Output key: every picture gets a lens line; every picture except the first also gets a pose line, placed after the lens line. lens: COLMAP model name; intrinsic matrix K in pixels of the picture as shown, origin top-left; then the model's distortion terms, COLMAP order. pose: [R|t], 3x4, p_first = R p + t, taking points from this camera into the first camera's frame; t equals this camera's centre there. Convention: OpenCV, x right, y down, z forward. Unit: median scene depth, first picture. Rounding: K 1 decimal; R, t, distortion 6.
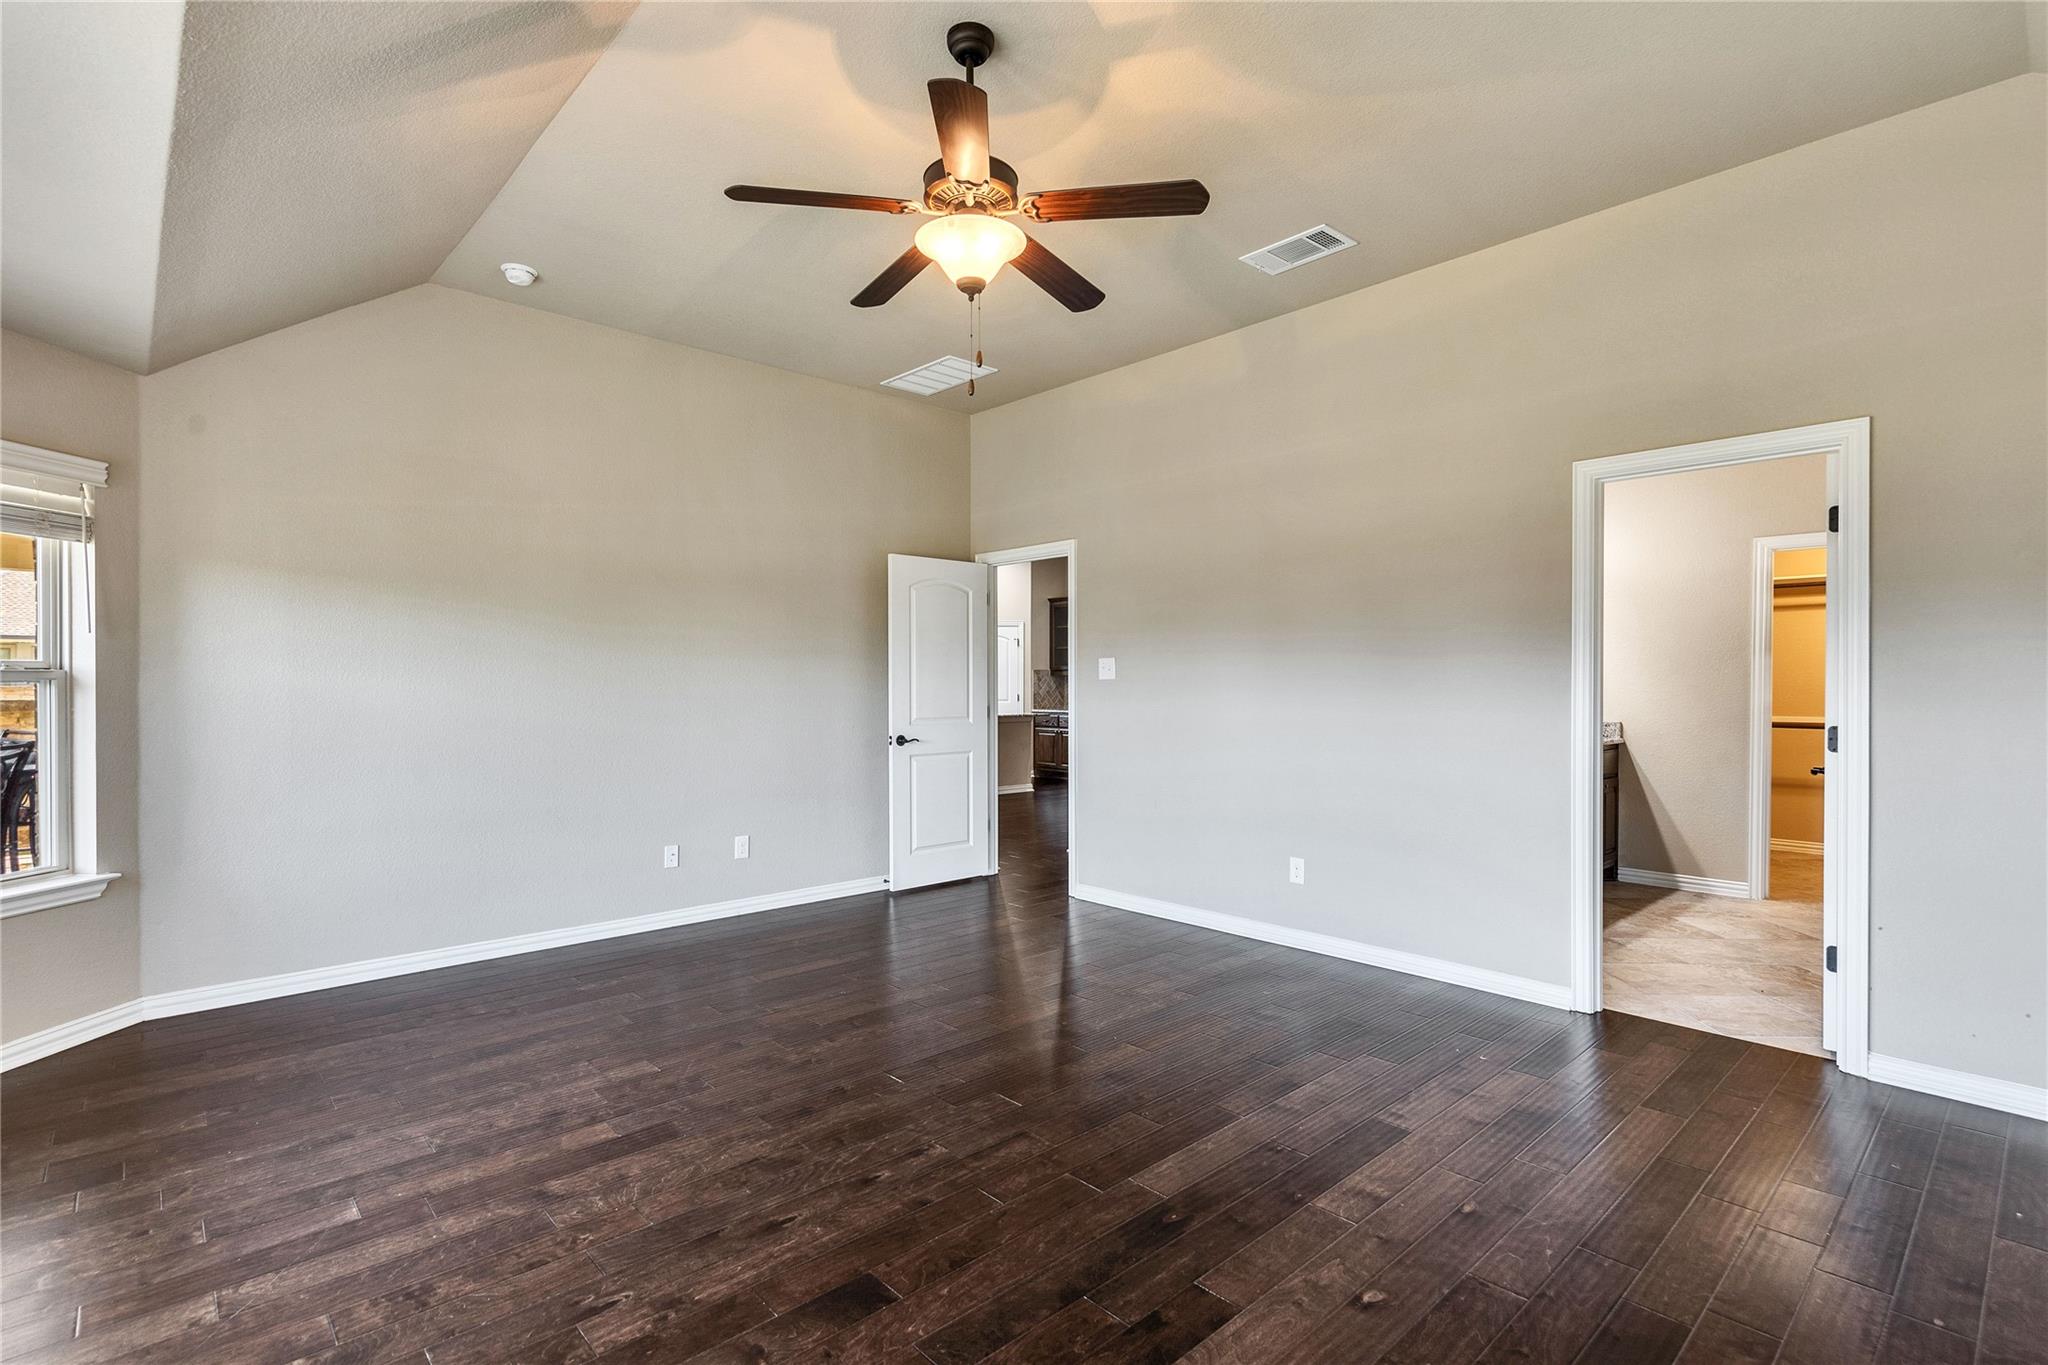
lens RADIAL K [[988.9, 0, 1020.4], [0, 988.9, 689.4], [0, 0, 1]] dist [0.006173, 0.000131]
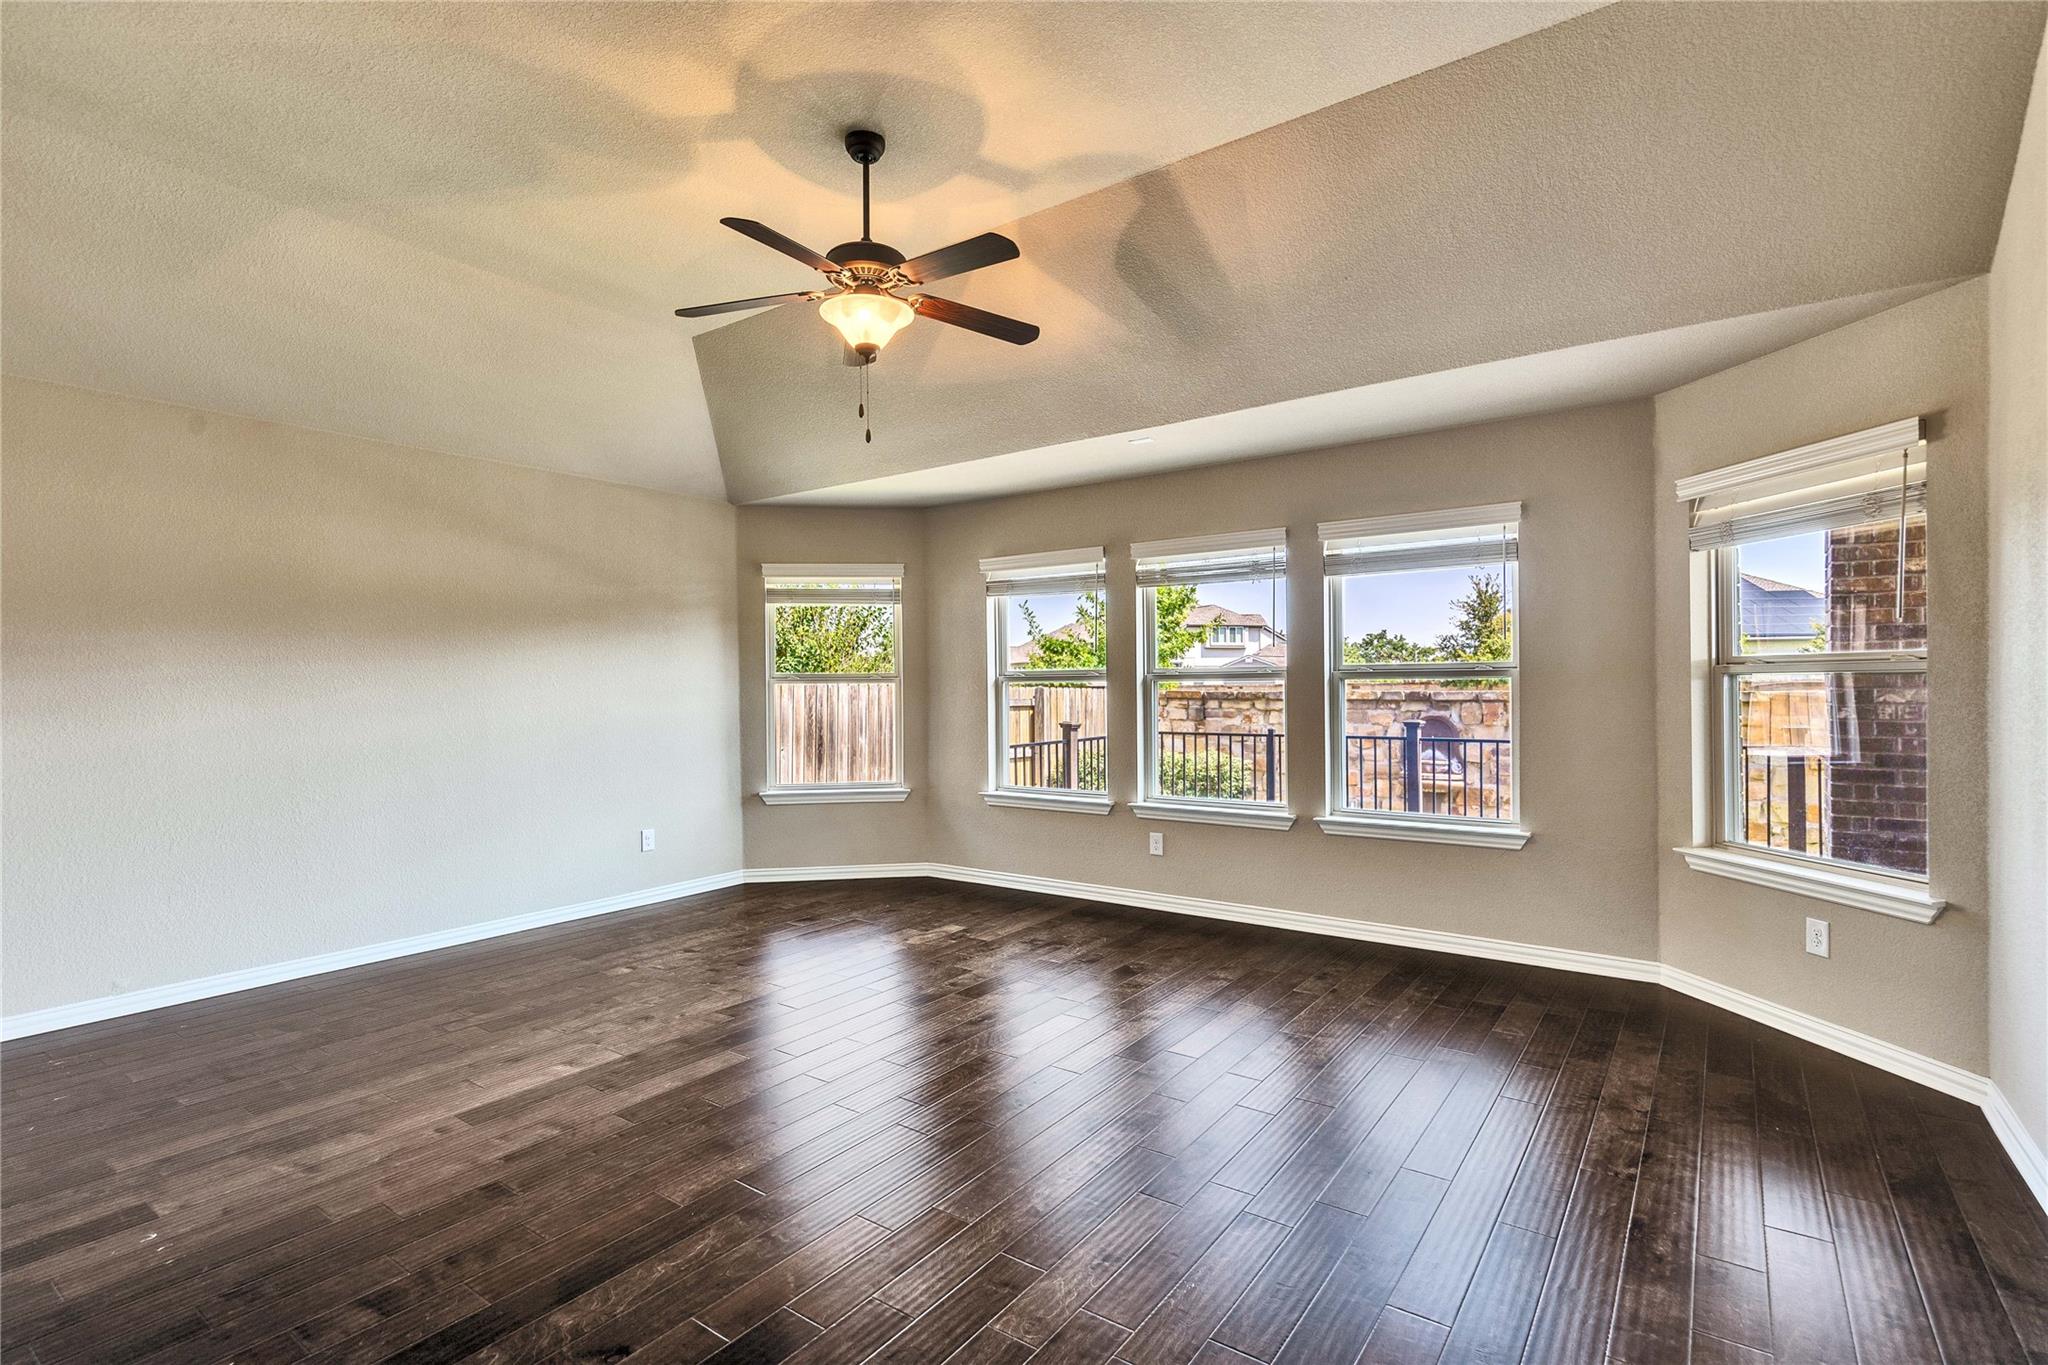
lens RADIAL K [[988.9, 0, 1020.4], [0, 988.9, 689.4], [0, 0, 1]] dist [0.006173, 0.000131]
pose [[-0.980666, 0.013520, -0.195224, 0.007981], [0.009753, 0.999747, 0.020248, -0.019635], [0.195448, 0.017953, -0.980550, 2.219028]]
